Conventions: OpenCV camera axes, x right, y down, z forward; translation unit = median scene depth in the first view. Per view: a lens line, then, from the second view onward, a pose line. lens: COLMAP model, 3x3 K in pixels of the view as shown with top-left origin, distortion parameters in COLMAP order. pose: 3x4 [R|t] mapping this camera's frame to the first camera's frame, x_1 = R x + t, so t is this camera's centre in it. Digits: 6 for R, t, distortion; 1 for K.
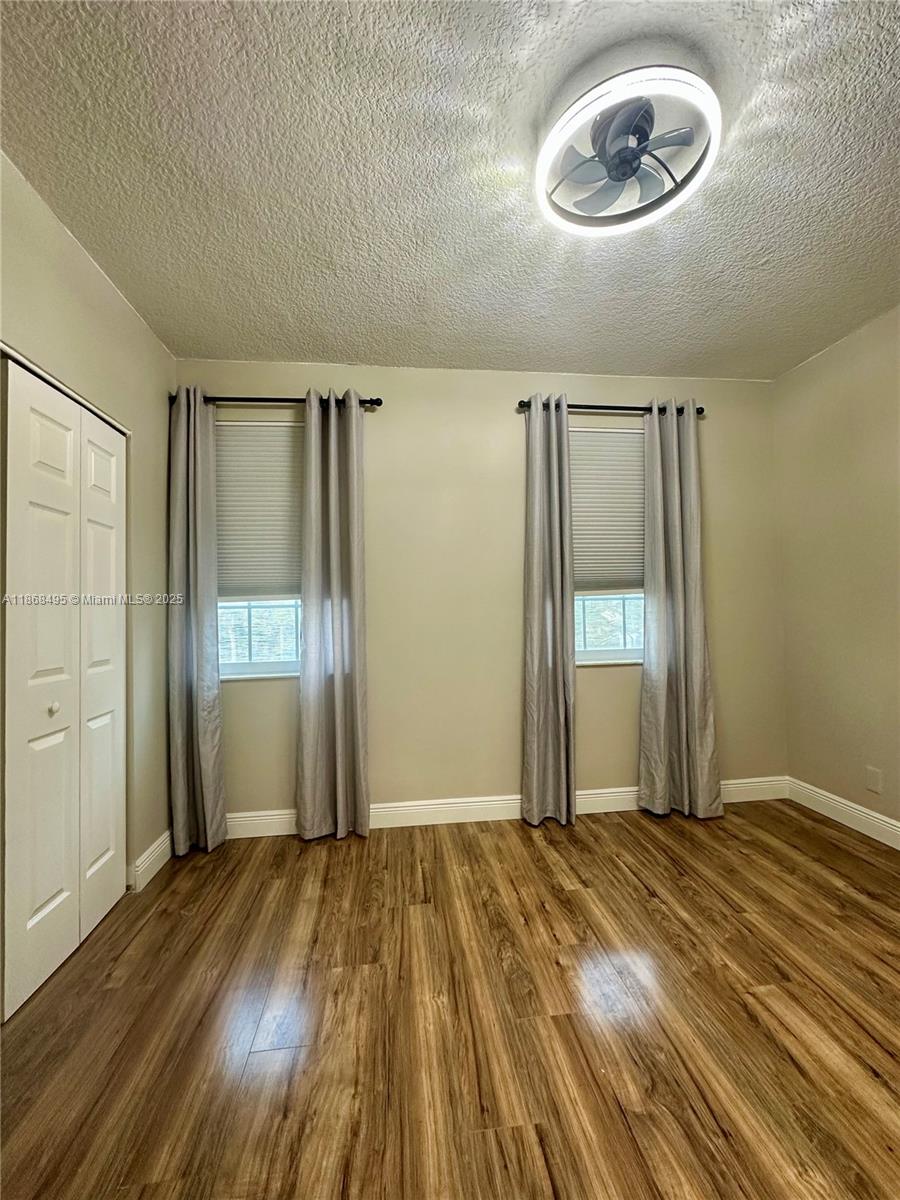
lens RADIAL K [[515.3, 0, 454.2], [0, 515.3, 604.0], [0, 0, 1]] dist [-0.001094, -0.000314]
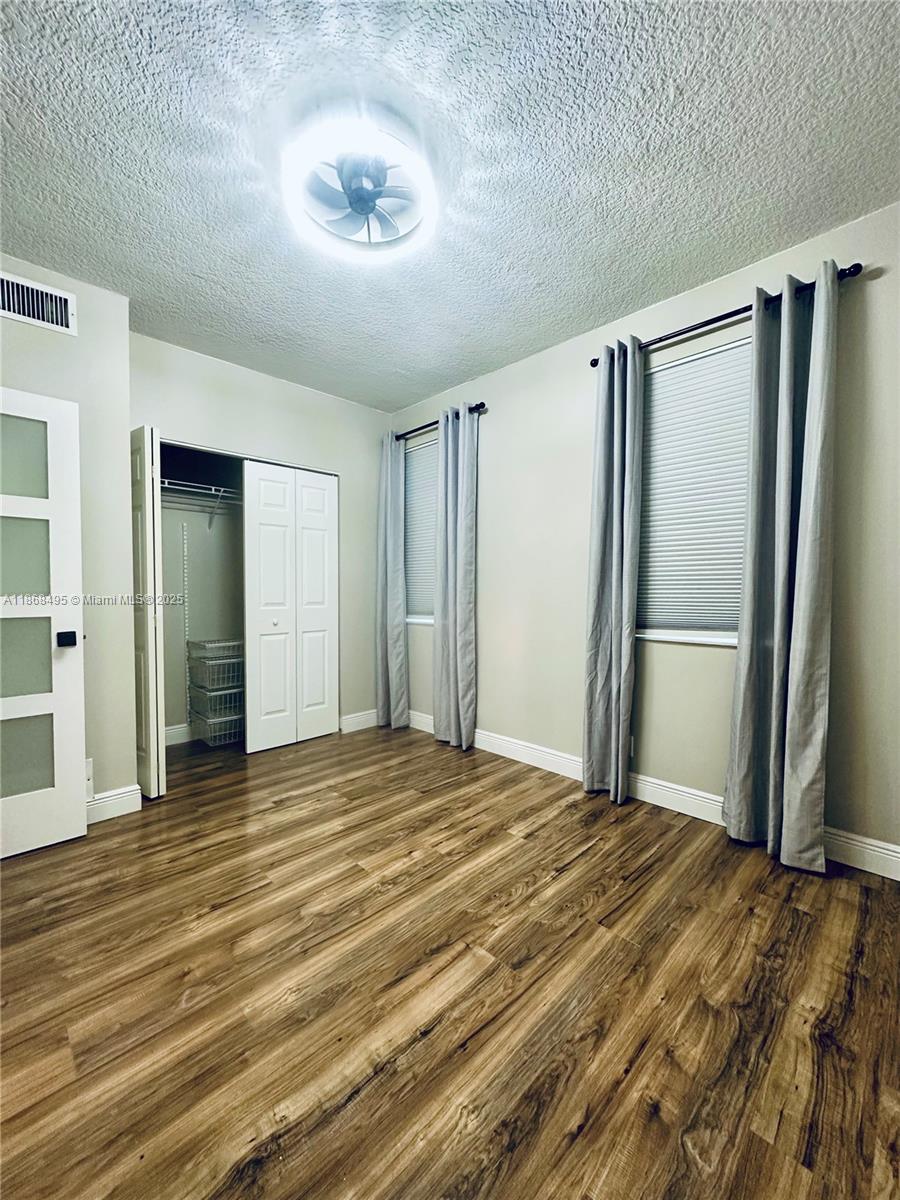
lens RADIAL K [[481.1, 0, 443.7], [0, 481.1, 601.8], [0, 0, 1]] dist [0.000194, -0.000072]
pose [[0.602593, 0.042120, -0.796936, 0.952815], [0.003319, 0.998465, 0.055280, 0.011145], [0.798042, -0.035957, 0.601529, 0.301437]]
